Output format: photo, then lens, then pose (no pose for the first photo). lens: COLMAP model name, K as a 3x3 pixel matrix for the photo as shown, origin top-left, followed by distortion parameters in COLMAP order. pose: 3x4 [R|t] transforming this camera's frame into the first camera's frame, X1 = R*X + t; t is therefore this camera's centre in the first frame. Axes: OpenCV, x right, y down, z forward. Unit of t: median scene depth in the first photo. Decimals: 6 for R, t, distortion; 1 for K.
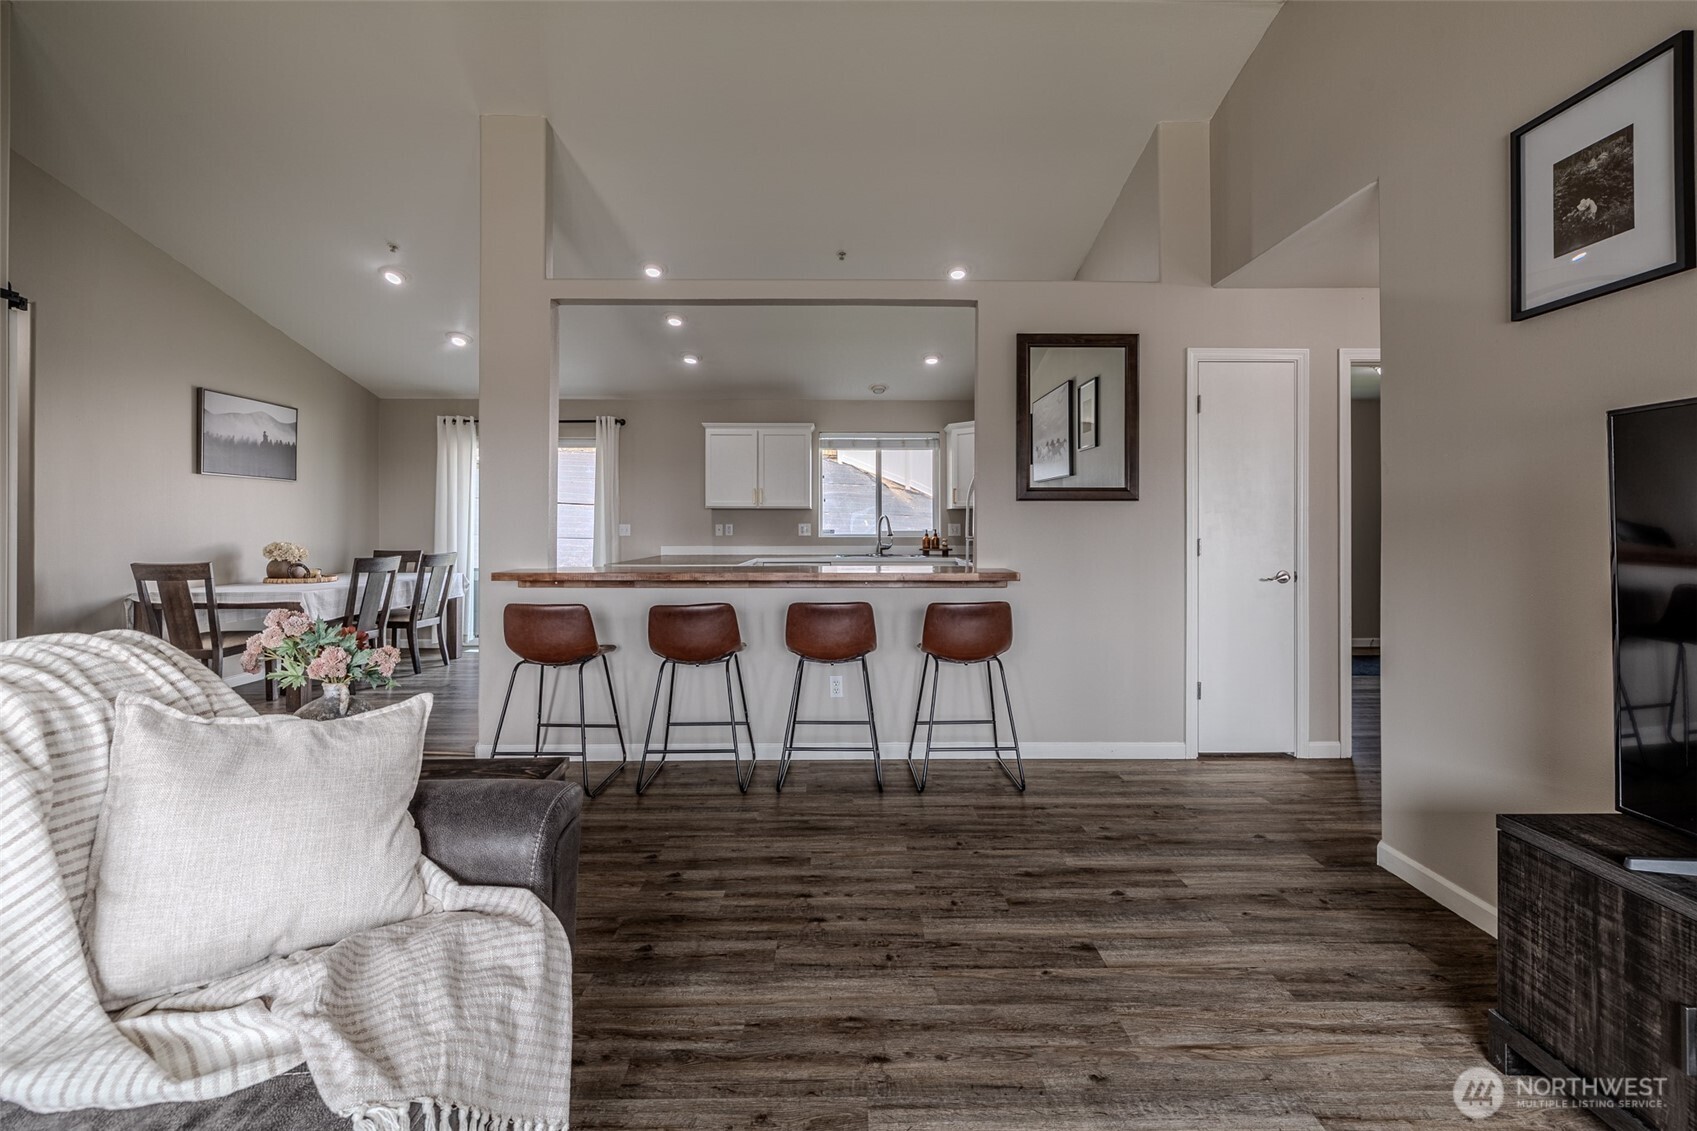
lens RADIAL K [[734.6, 0, 852.2], [0, 734.6, 524.9], [0, 0, 1]] dist [0.000120, -0.000039]
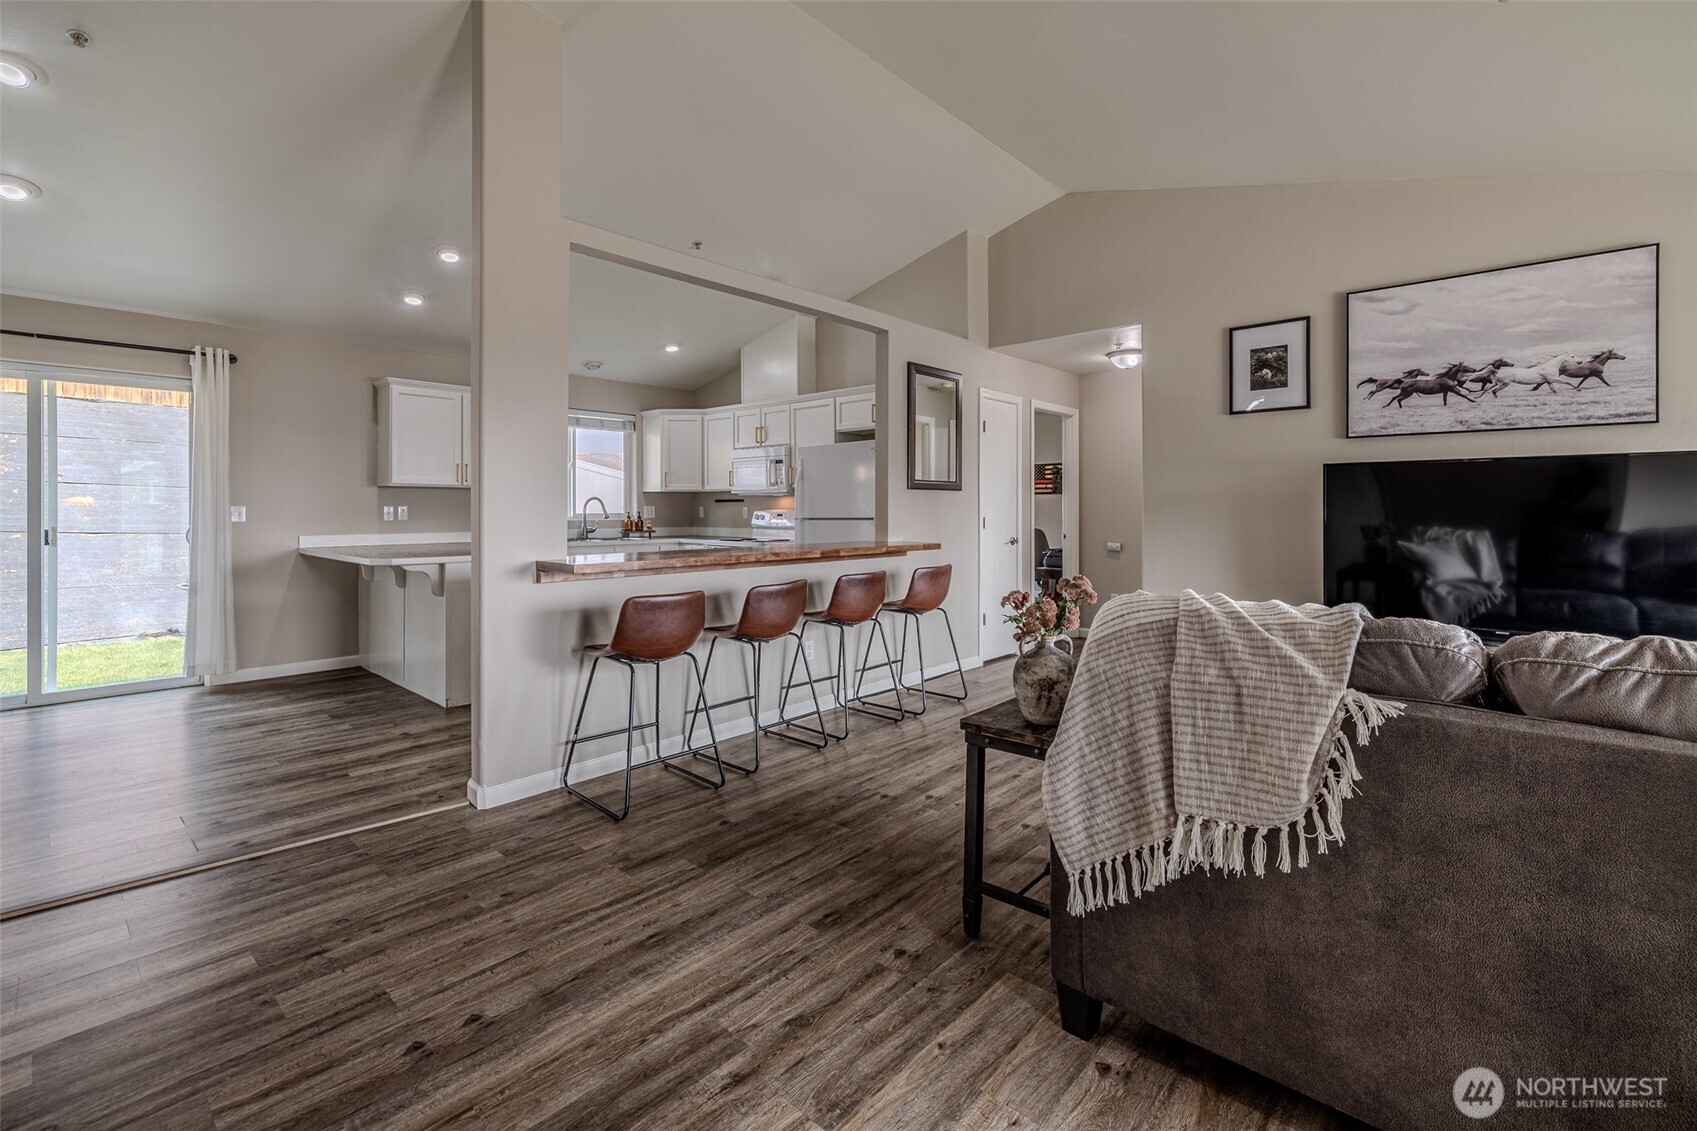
lens RADIAL K [[743.7, 0, 851.8], [0, 743.7, 509.6], [0, 0, 1]] dist [0.001631, 0.000328]
pose [[0.681656, -0.001083, 0.731672, -1.129741], [-0.001287, 0.999996, 0.002679, 0.000164], [-0.731672, -0.002767, 0.681652, 0.238744]]
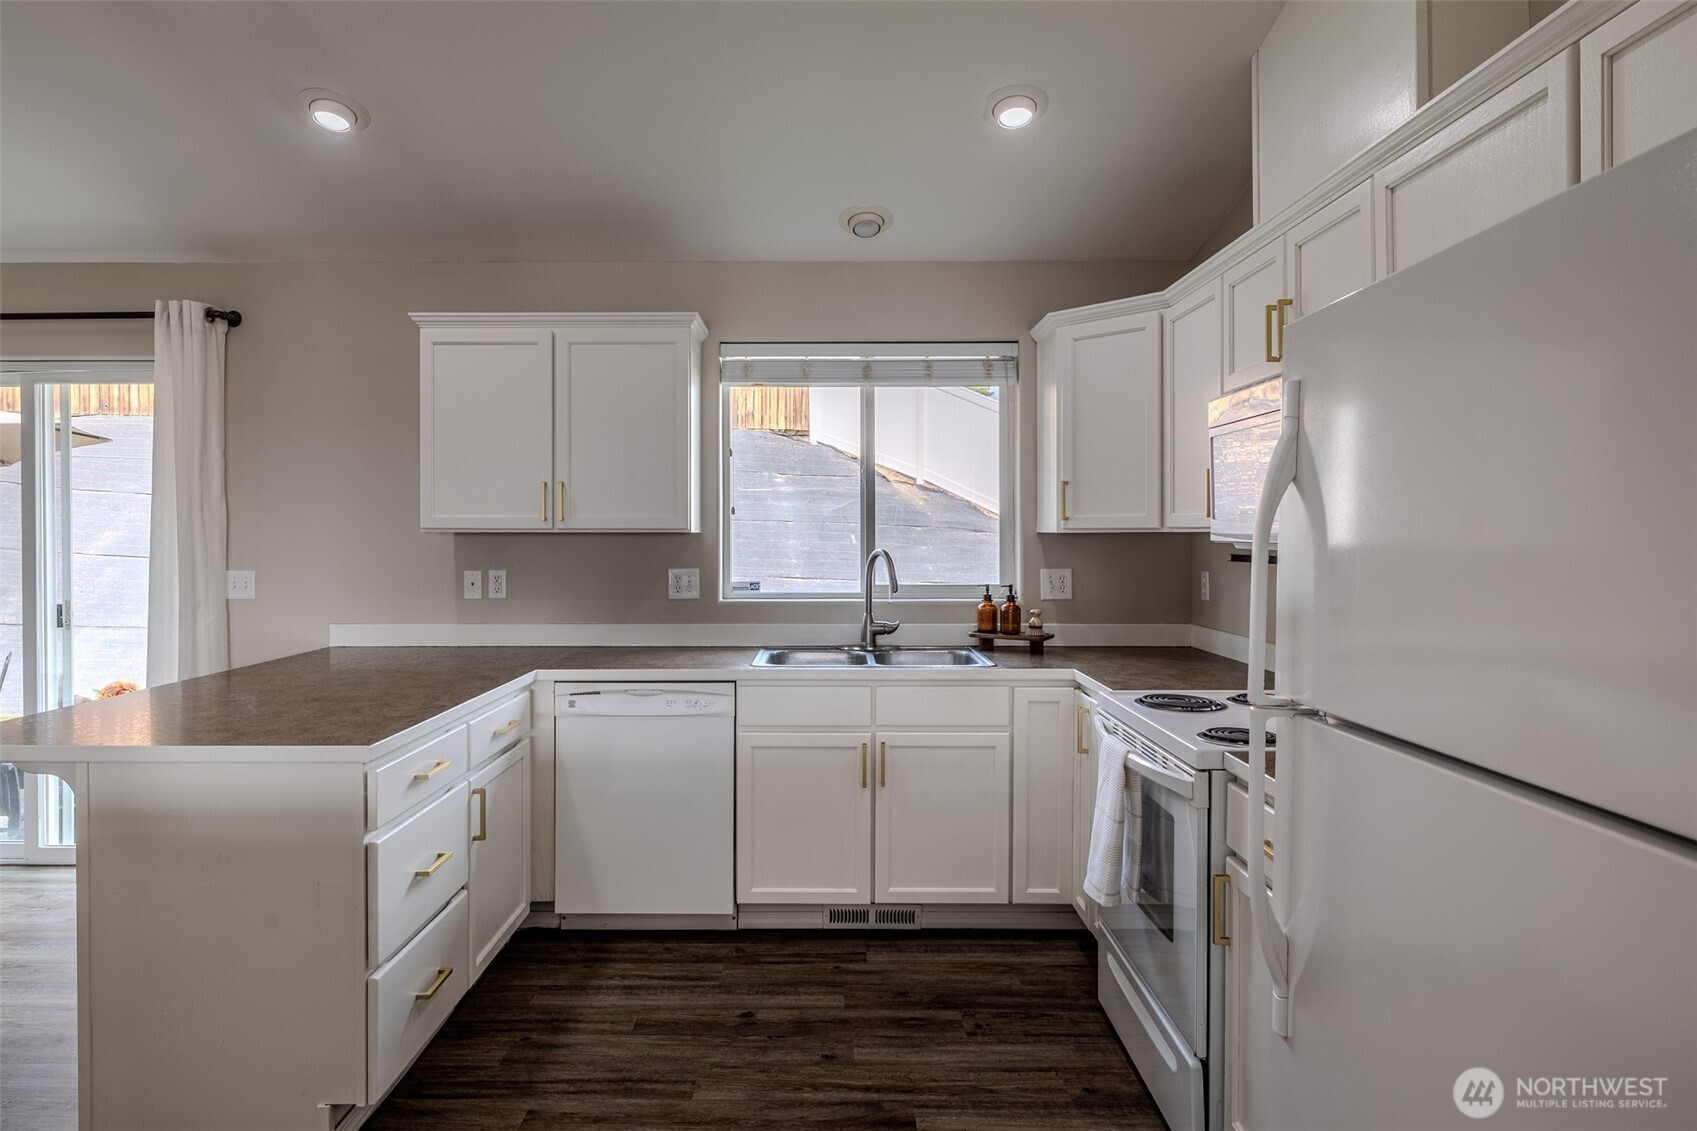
lens RADIAL K [[952.9, 0, 823.6], [0, 952.9, 548.4], [0, 0, 1]] dist [-0.003946, -0.000134]
pose [[0.999850, -0.000528, -0.017289, 0.055930], [0.000855, 0.999821, 0.018896, -0.060481], [0.017276, -0.018908, 0.999672, 1.264161]]
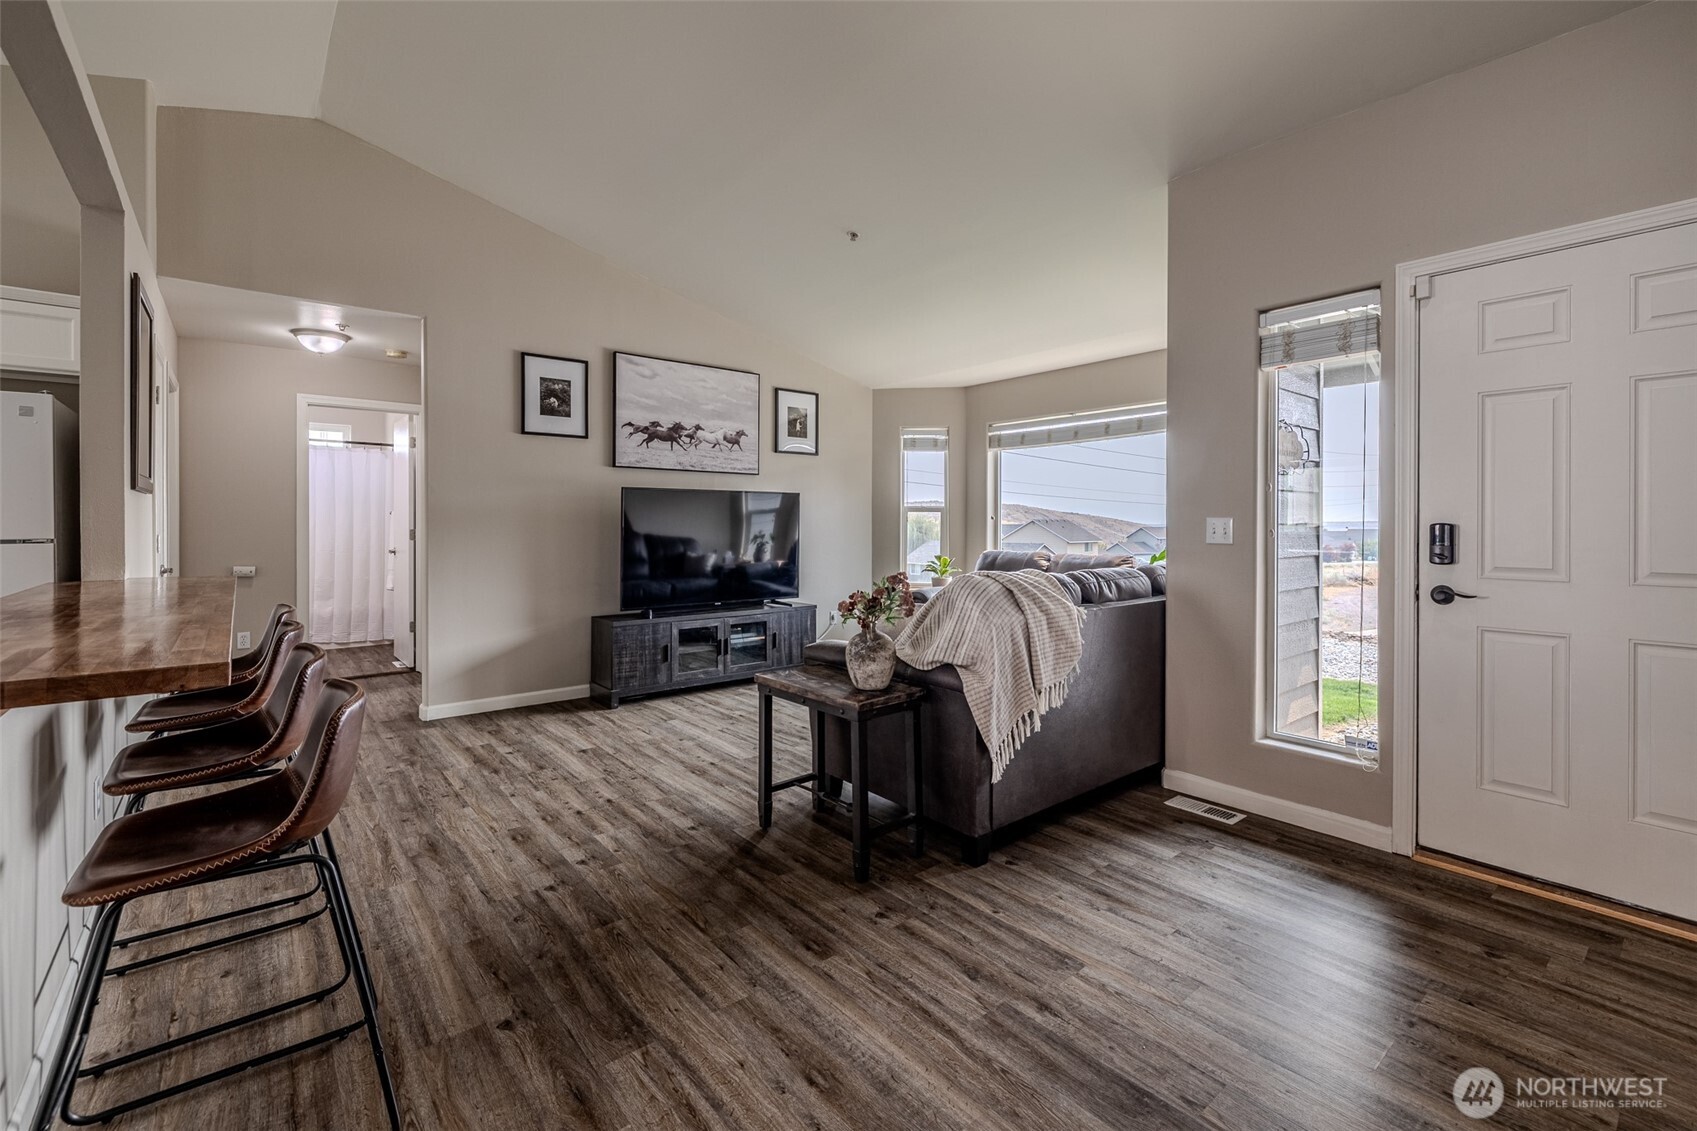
lens RADIAL K [[734.6, 0, 852.2], [0, 734.6, 524.9], [0, 0, 1]] dist [0.000120, -0.000039]
pose [[-0.626100, -0.003604, 0.779735, -1.180702], [-0.003587, 0.999992, 0.001742, 0.000564], [-0.779735, -0.001706, -0.626108, 1.245596]]
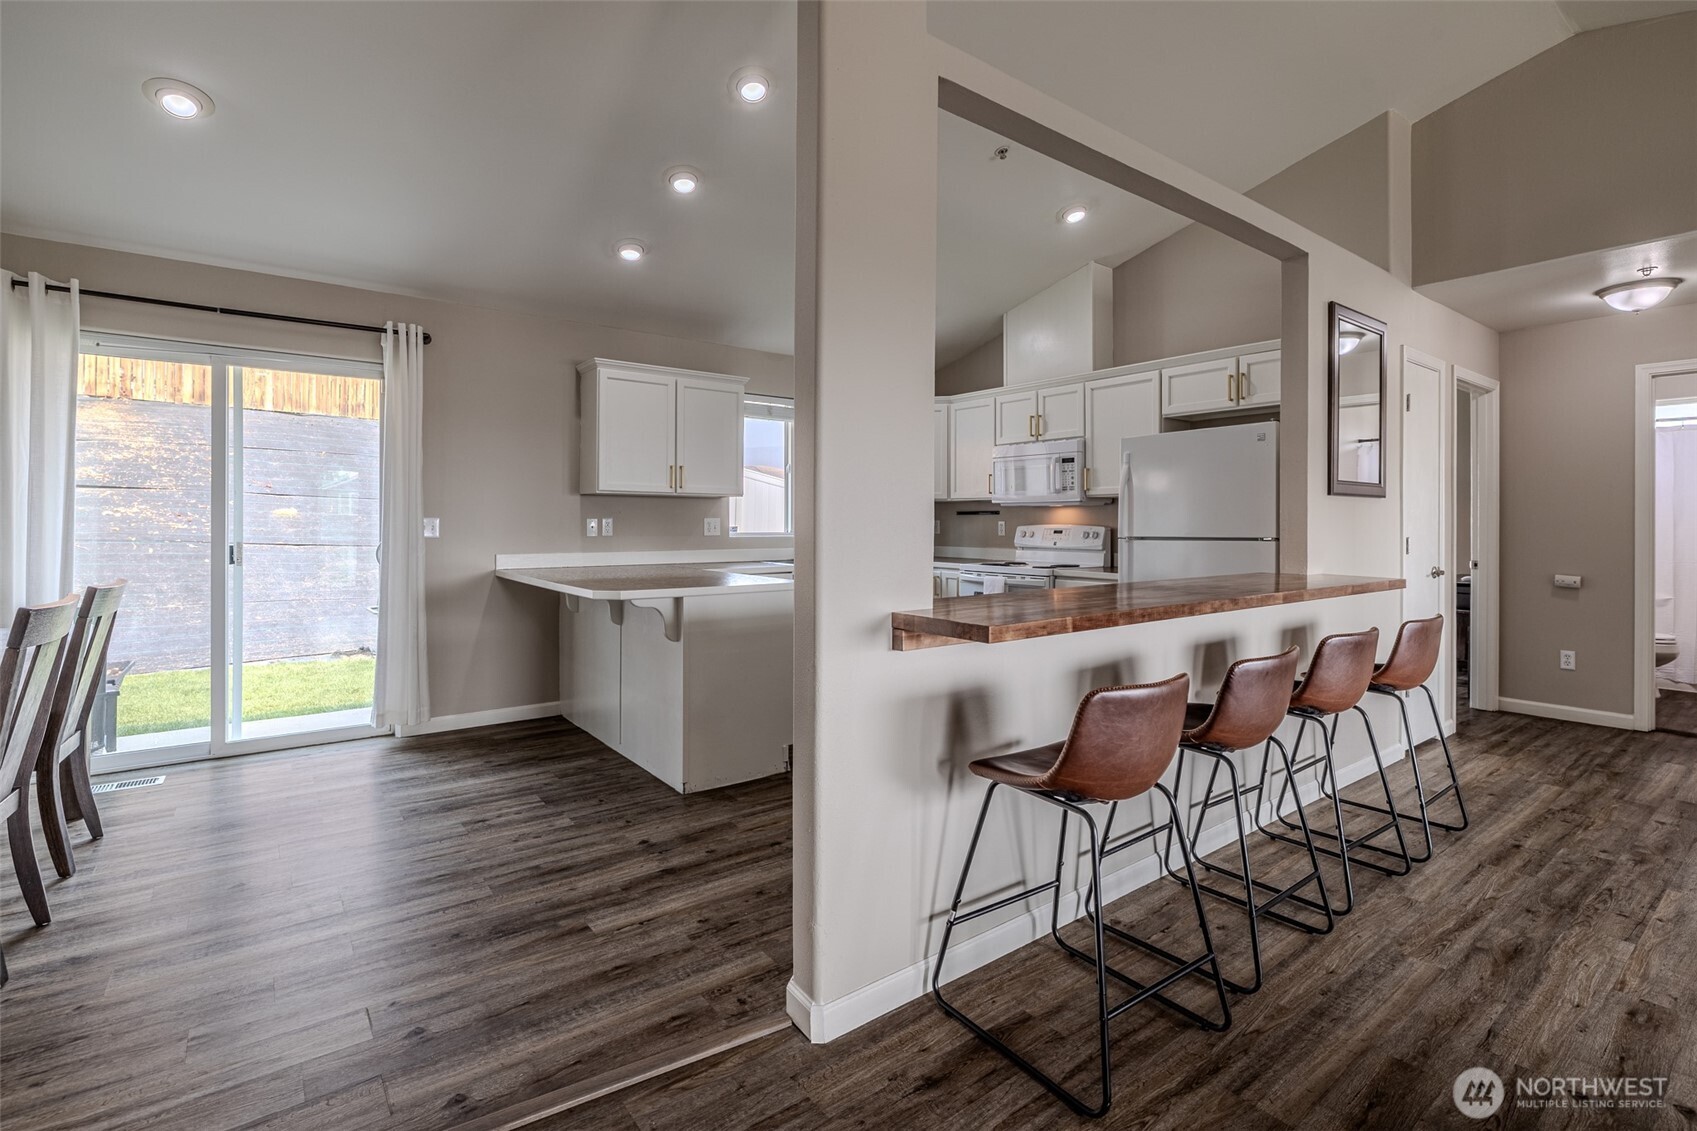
lens RADIAL K [[784.5, 0, 852.4], [0, 784.5, 522.5], [0, 0, 1]] dist [-0.006339, 0.001019]
pose [[0.803894, 0.002239, 0.594769, -1.073990], [-0.004580, 0.999987, 0.002426, -0.000318], [-0.594755, -0.004674, 0.803893, 0.827756]]
